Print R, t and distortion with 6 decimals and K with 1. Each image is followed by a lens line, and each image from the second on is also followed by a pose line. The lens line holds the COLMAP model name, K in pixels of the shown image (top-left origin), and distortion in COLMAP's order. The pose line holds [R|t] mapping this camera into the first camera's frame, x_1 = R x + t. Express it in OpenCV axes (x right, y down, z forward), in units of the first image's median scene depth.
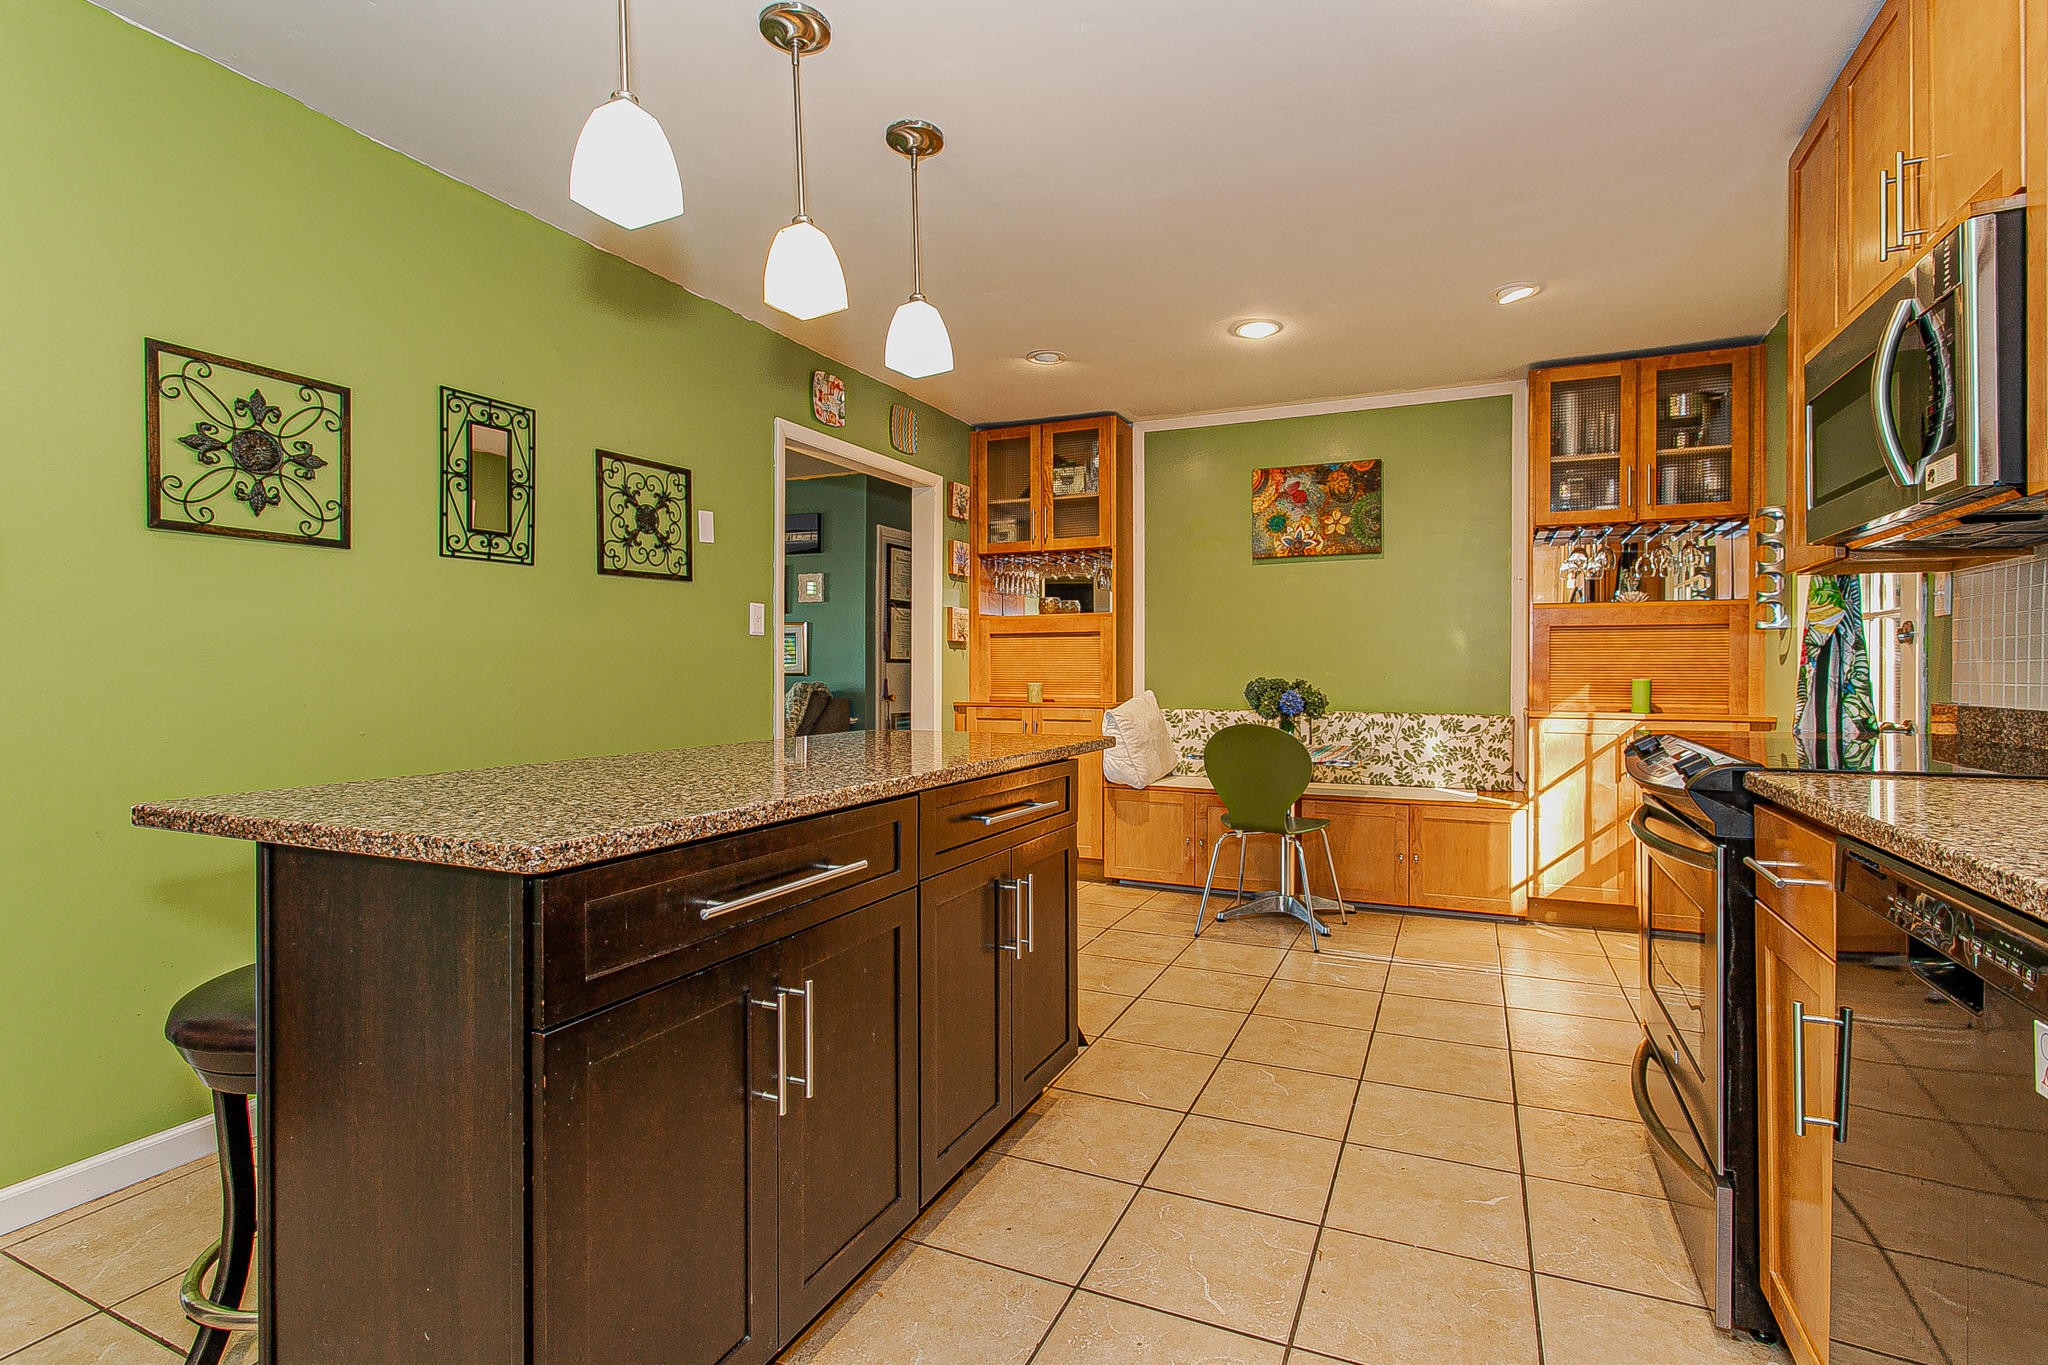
lens RADIAL K [[976.4, 0, 1047.6], [0, 976.4, 675.5], [0, 0, 1]] dist [0.002023, 0.001101]
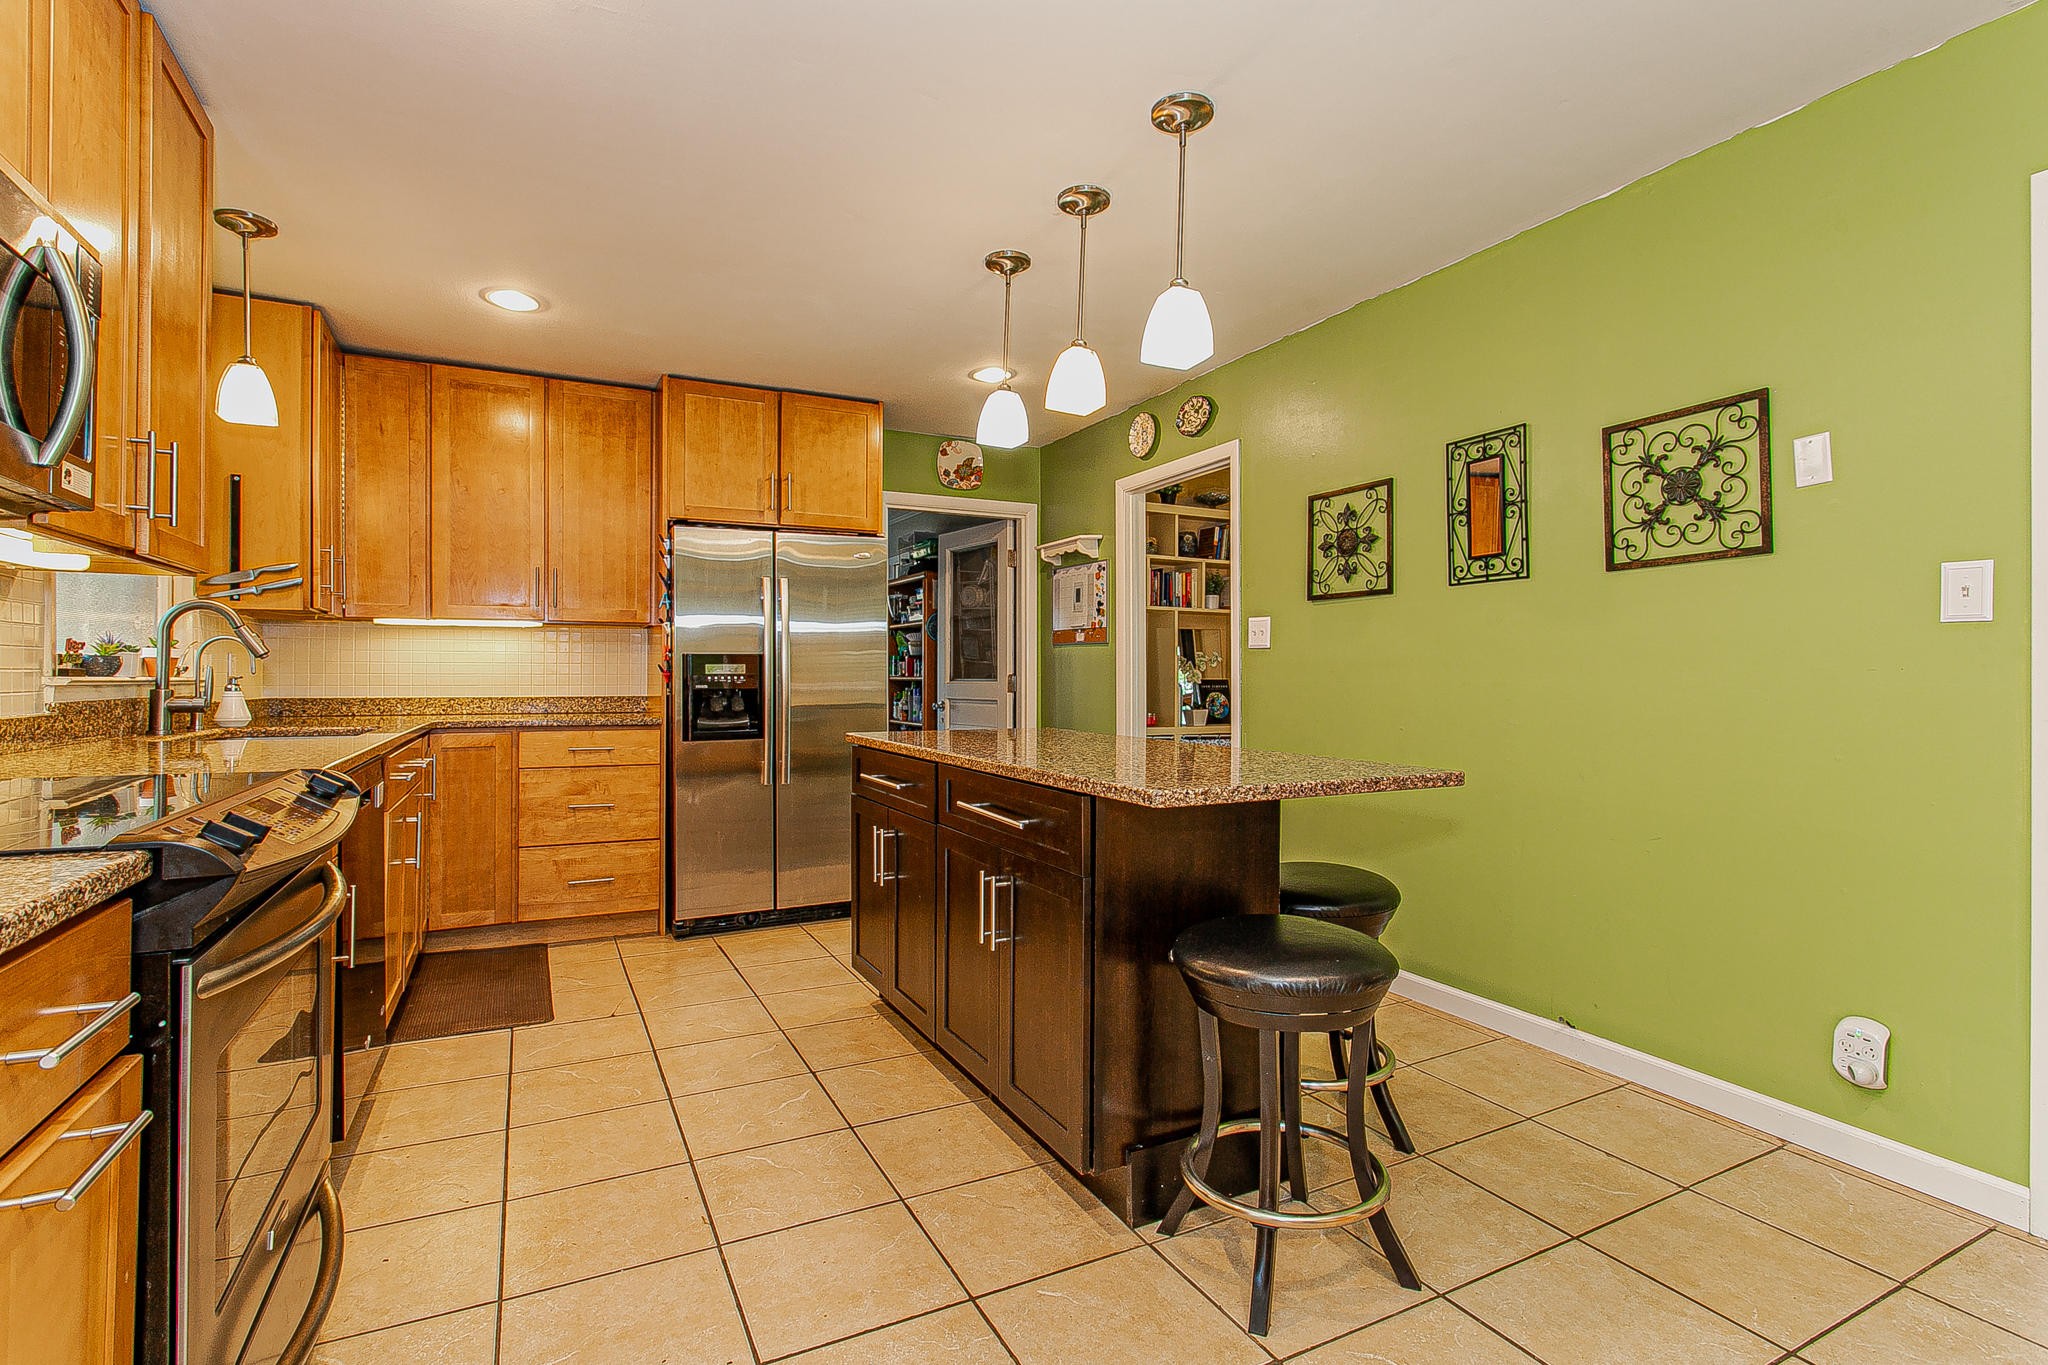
lens RADIAL K [[1015.9, 0, 1027.9], [0, 1015.9, 667.6], [0, 0, 1]] dist [0.000164, -0.000167]
pose [[-0.644765, -0.007206, -0.764347, 0.532959], [-0.008244, 0.999963, -0.002473, -0.012566], [0.764337, 0.004707, -0.644800, 1.142552]]
